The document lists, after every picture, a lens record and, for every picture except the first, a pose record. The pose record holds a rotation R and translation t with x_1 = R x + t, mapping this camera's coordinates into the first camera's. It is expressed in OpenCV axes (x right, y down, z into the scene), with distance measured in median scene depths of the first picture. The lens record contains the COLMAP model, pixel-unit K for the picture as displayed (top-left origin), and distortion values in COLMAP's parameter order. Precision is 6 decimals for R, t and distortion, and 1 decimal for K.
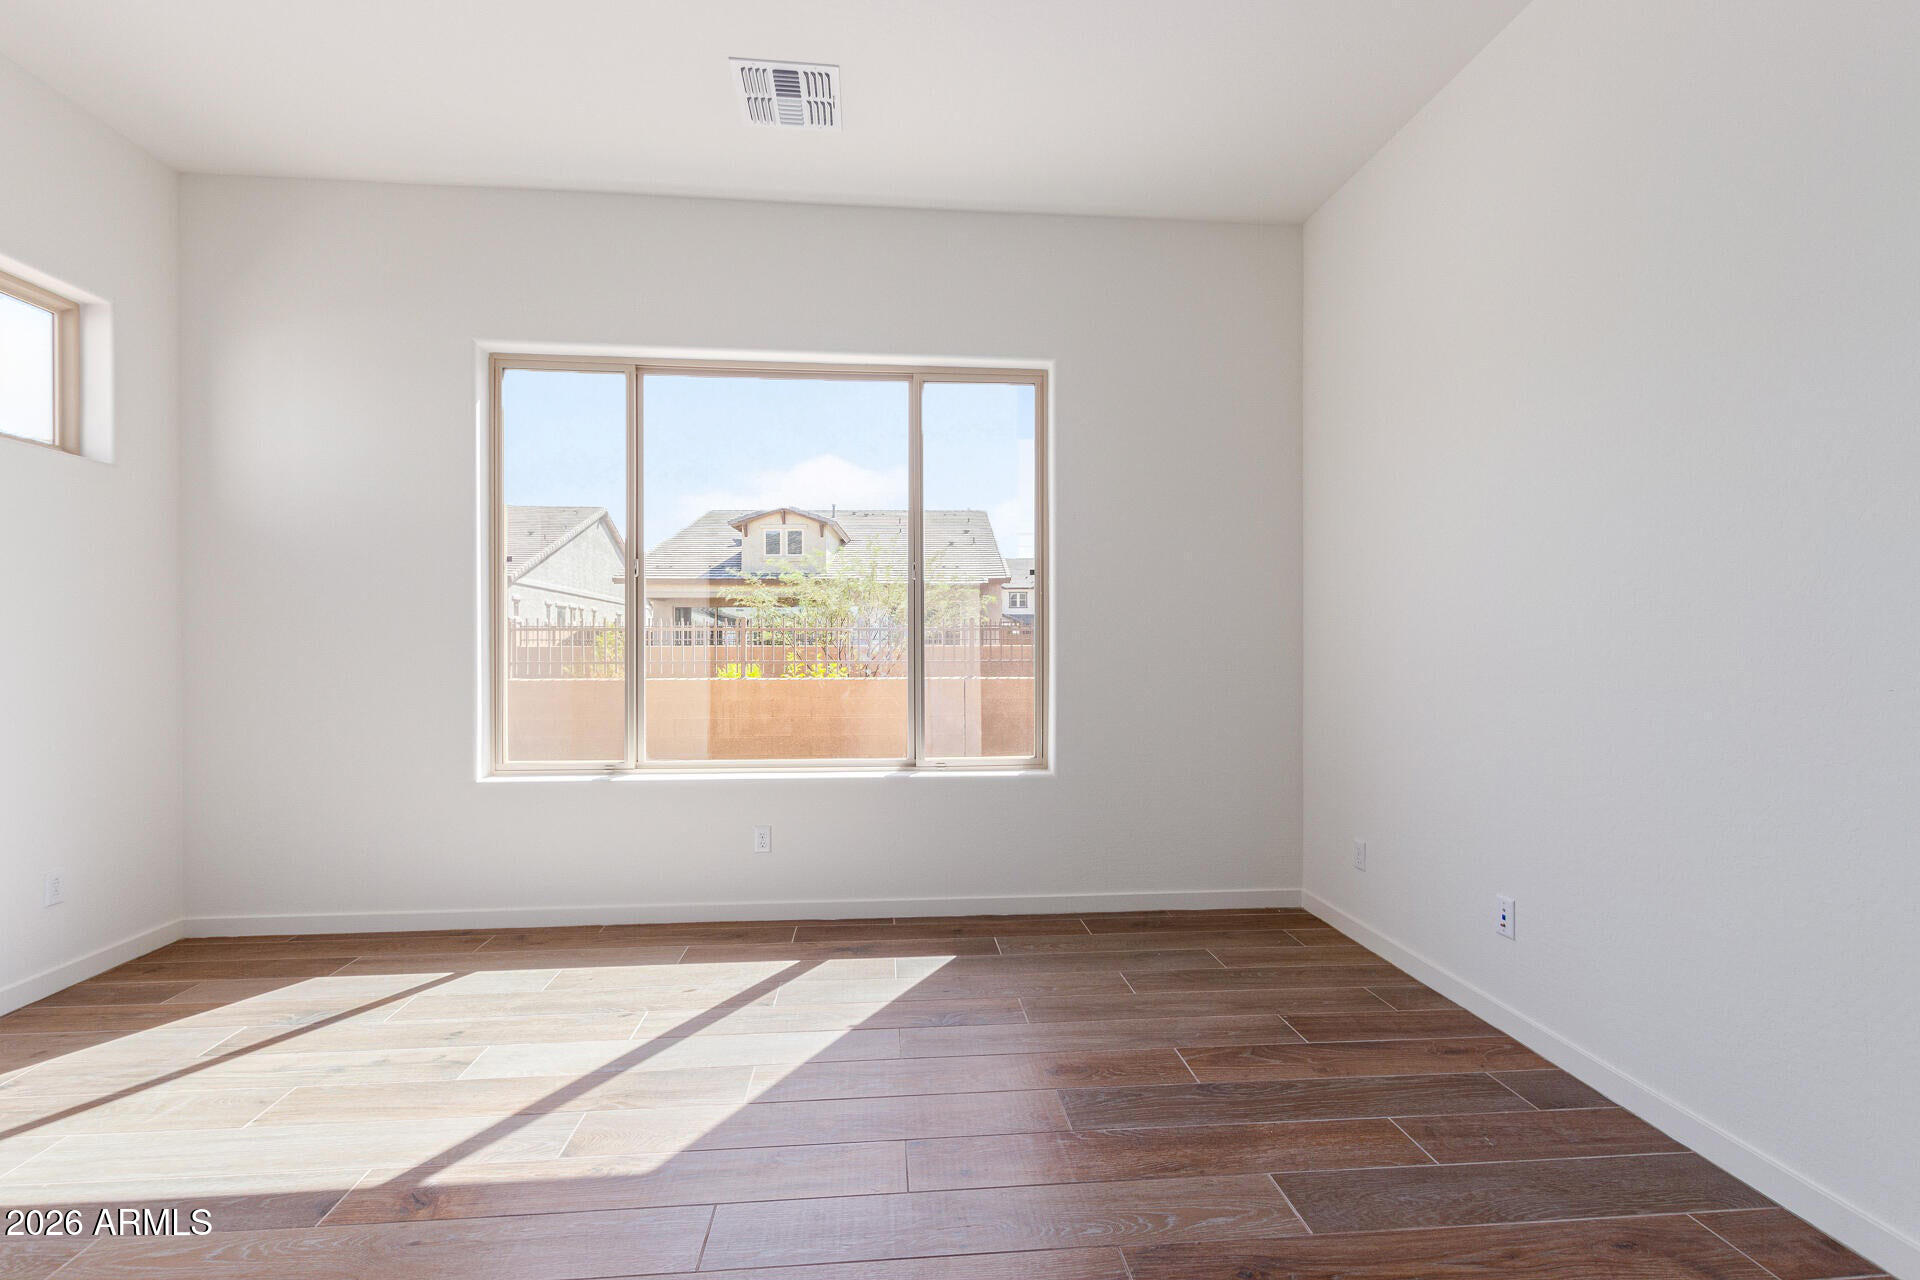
lens RADIAL K [[867.7, 0, 960.0], [0, 867.7, 640.0], [0, 0, 1]] dist [-0.001142, -0.000907]
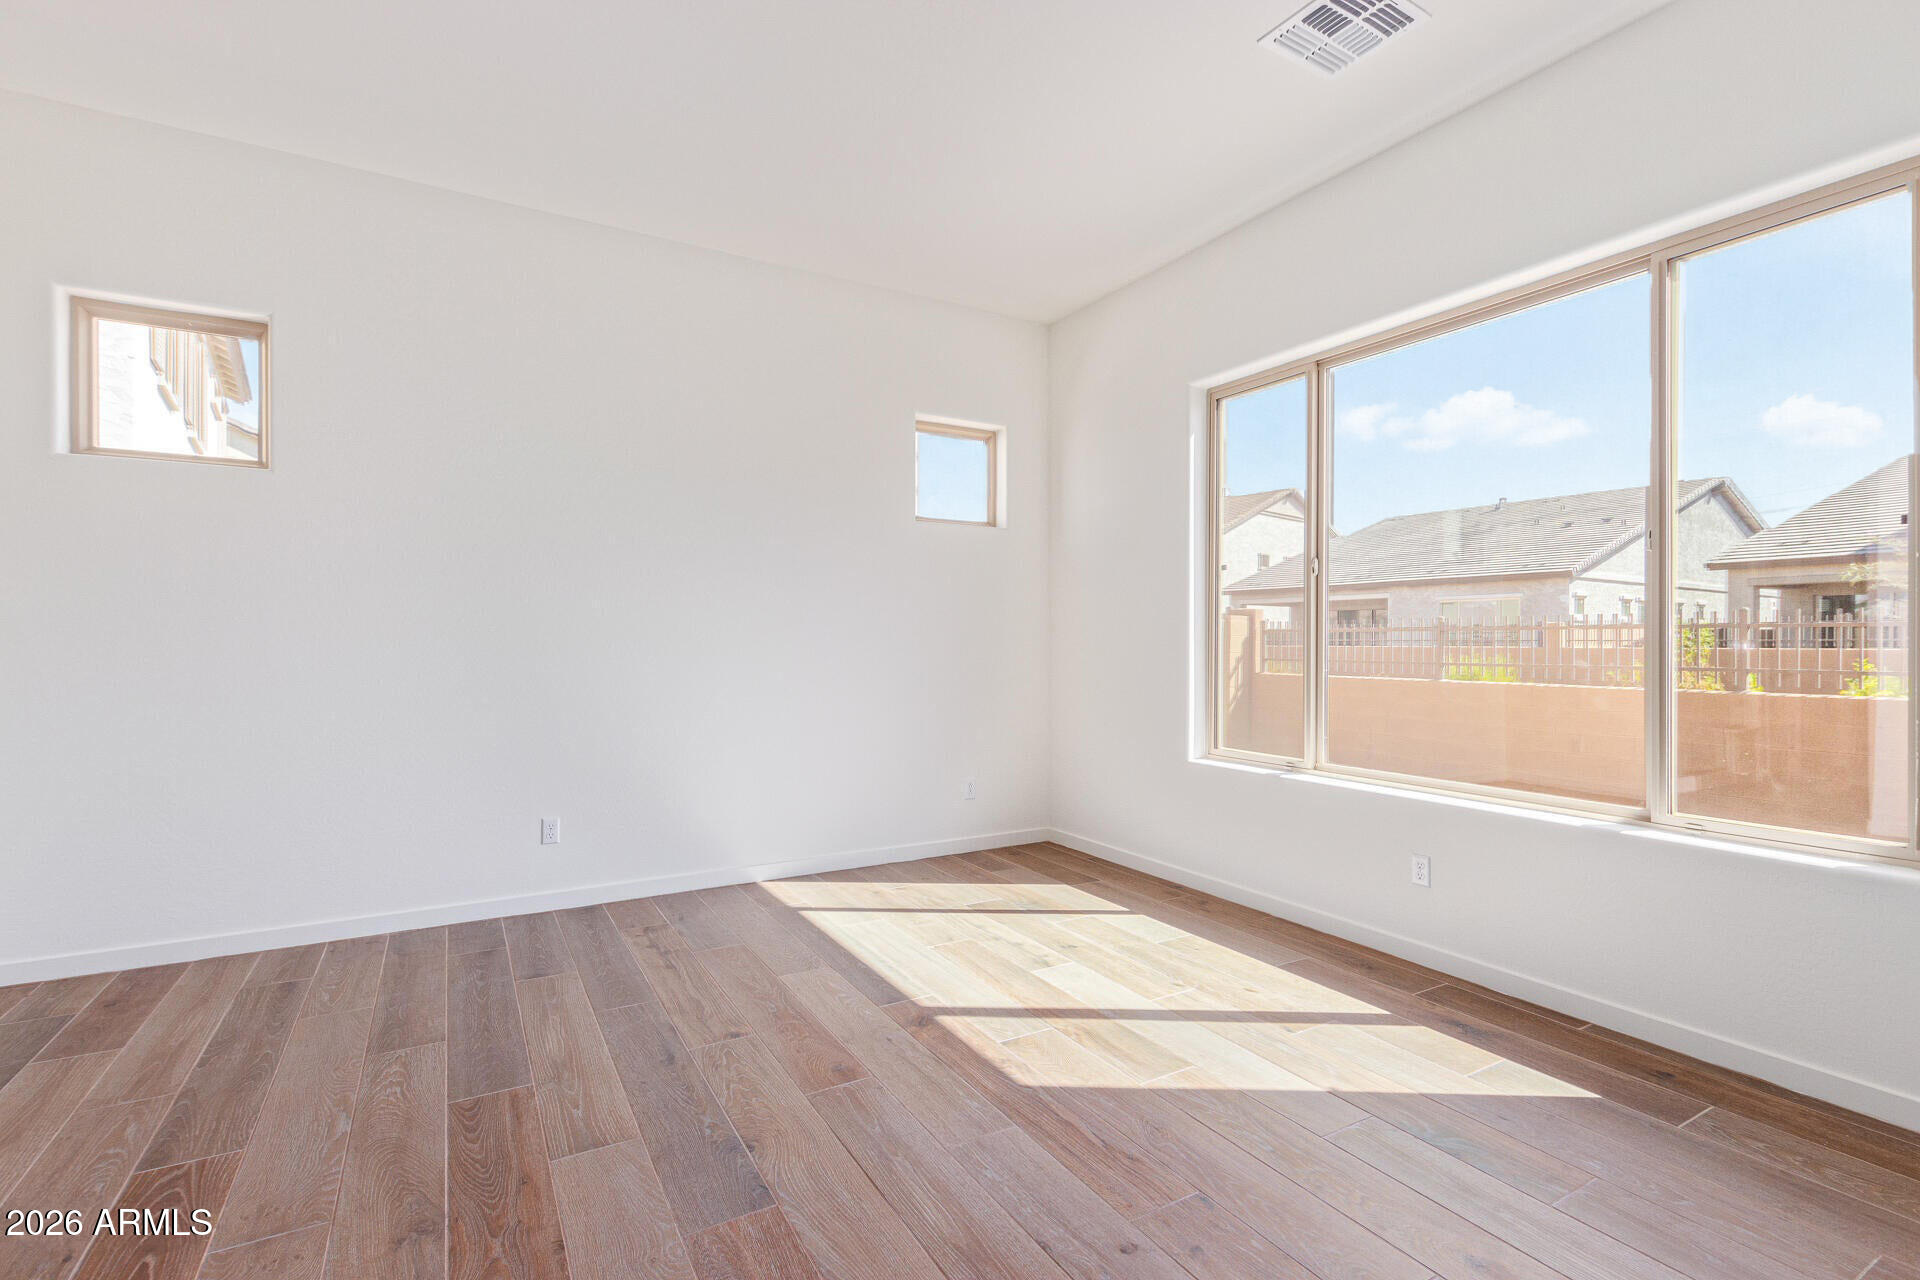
lens RADIAL K [[867.7, 0, 960.0], [0, 867.7, 640.0], [0, 0, 1]] dist [-0.001142, -0.000907]
pose [[0.418644, -0.001461, -0.908149, 0.425963], [0.001134, 0.999999, -0.001087, 0.000949], [0.908150, -0.000575, 0.418645, 0.257717]]
